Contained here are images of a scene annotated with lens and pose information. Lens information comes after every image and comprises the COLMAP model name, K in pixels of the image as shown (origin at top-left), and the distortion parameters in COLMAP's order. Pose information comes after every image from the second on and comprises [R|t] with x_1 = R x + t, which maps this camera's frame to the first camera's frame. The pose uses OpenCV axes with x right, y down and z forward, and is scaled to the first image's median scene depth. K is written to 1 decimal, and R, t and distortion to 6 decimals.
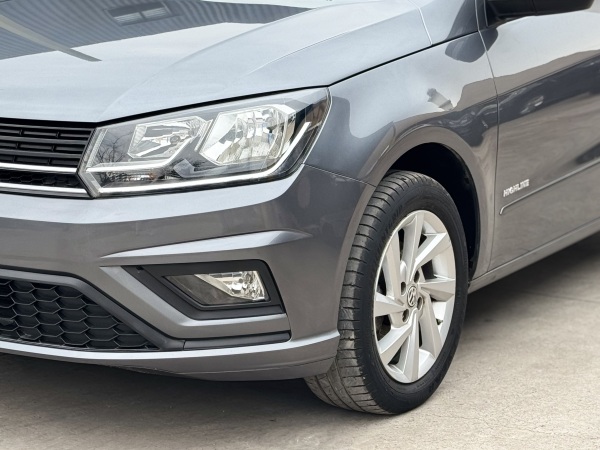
lens RADIAL K [[1450.7, 0, 300.0], [0, 1450.7, 225.0], [0, 0, 1]] dist [0.070310, 0.658890]
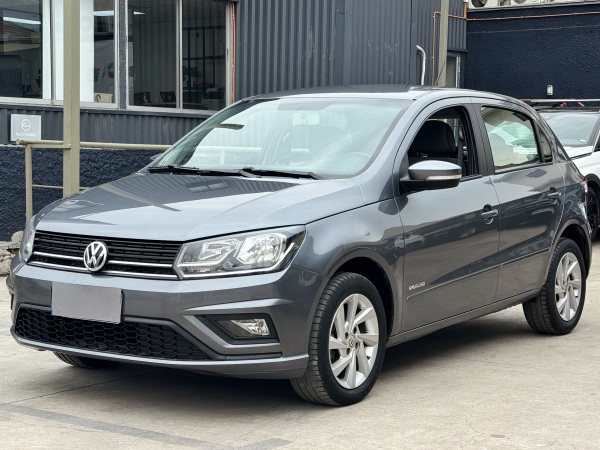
lens RADIAL K [[1056.6, 0, 300.0], [0, 1056.6, 225.0], [0, 0, 1]] dist [0.003101, 0.015369]
pose [[0.999739, 0.012901, -0.018859, 0.040272], [-0.014868, 0.994019, -0.108192, 0.056228], [0.017350, 0.108444, 0.993951, -0.383055]]
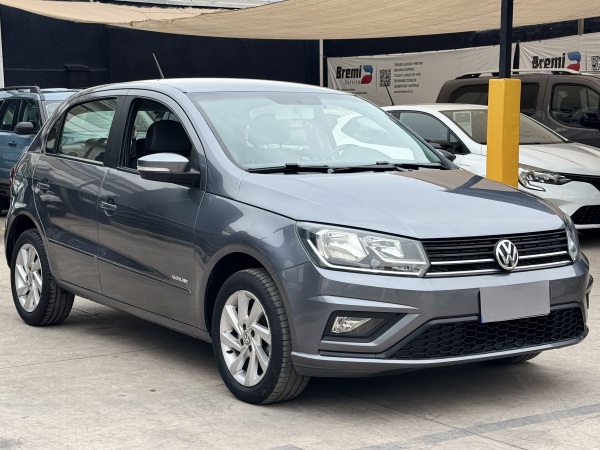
lens RADIAL K [[1099.5, 0, 300.0], [0, 1099.5, 225.0], [0, 0, 1]] dist [0.069372, 0.126086]
pose [[0.394893, -0.071799, 0.915917, -1.705943], [0.167503, 0.985859, 0.005064, -0.143459], [-0.903329, 0.151419, 0.401335, 0.674551]]
